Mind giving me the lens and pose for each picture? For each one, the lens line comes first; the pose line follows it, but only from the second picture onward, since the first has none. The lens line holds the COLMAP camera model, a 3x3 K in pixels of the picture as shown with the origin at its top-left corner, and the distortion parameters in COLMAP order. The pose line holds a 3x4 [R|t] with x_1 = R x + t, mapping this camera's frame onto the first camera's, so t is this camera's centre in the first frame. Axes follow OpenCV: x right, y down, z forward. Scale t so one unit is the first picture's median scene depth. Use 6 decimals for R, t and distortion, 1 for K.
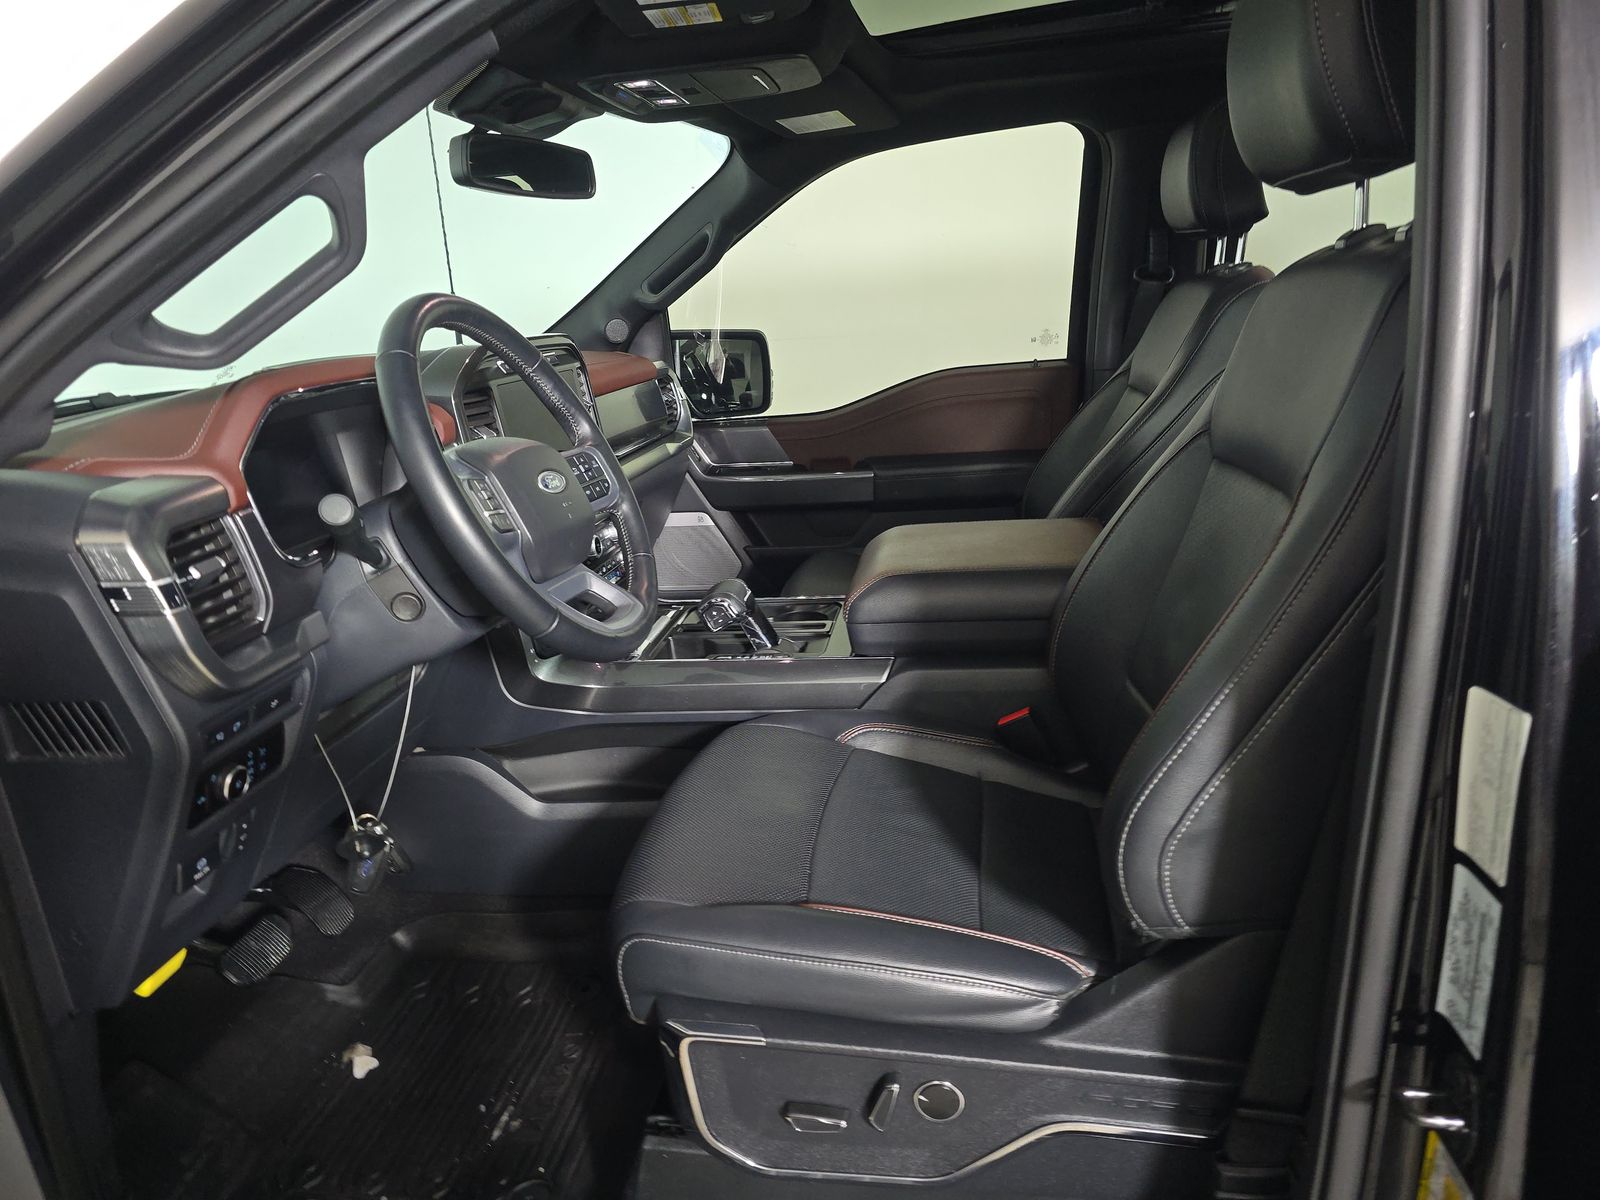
lens RADIAL K [[1080.4, 0, 807.0], [0, 1080.4, 591.2], [0, 0, 1]] dist [0.053298, -0.040690]
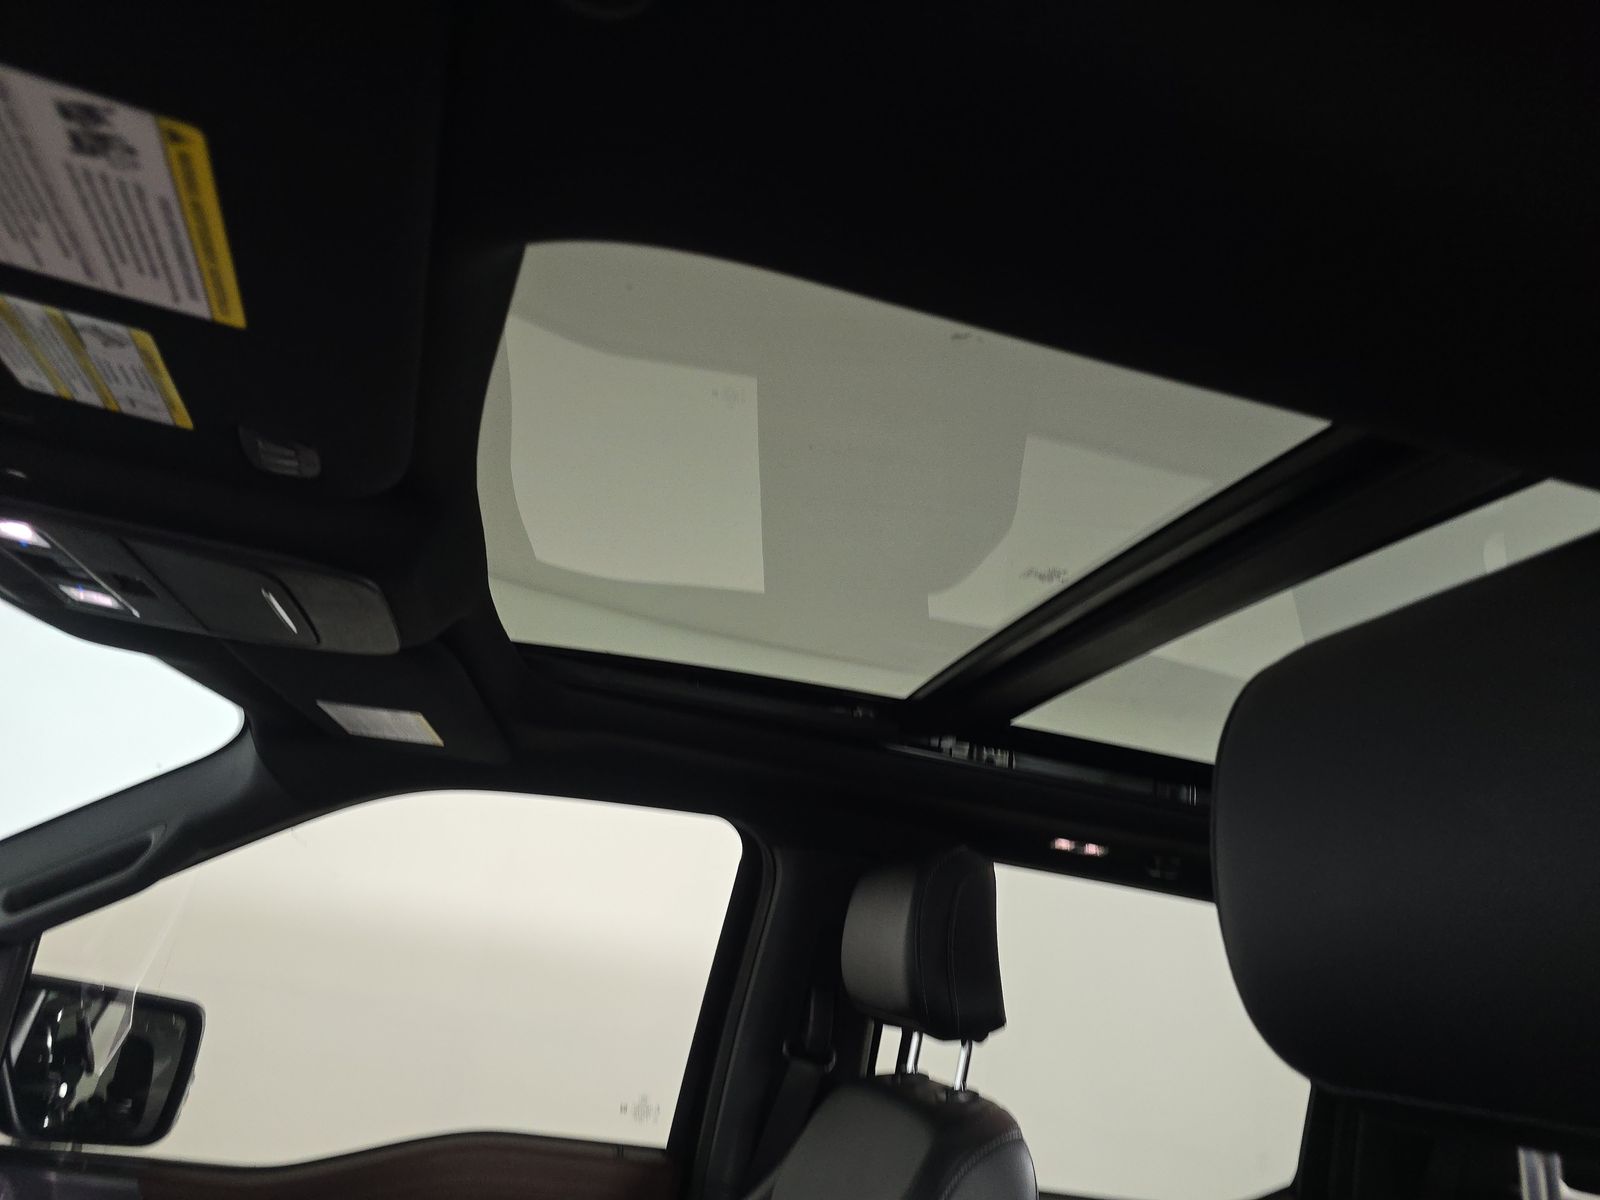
lens RADIAL K [[1080.4, 0, 807.0], [0, 1080.4, 591.2], [0, 0, 1]] dist [0.053298, -0.040690]
pose [[0.908765, 0.311566, 0.277621, 0.026985], [-0.098560, 0.806690, -0.582698, -0.115277], [-0.405503, 0.502173, 0.763799, 0.299043]]
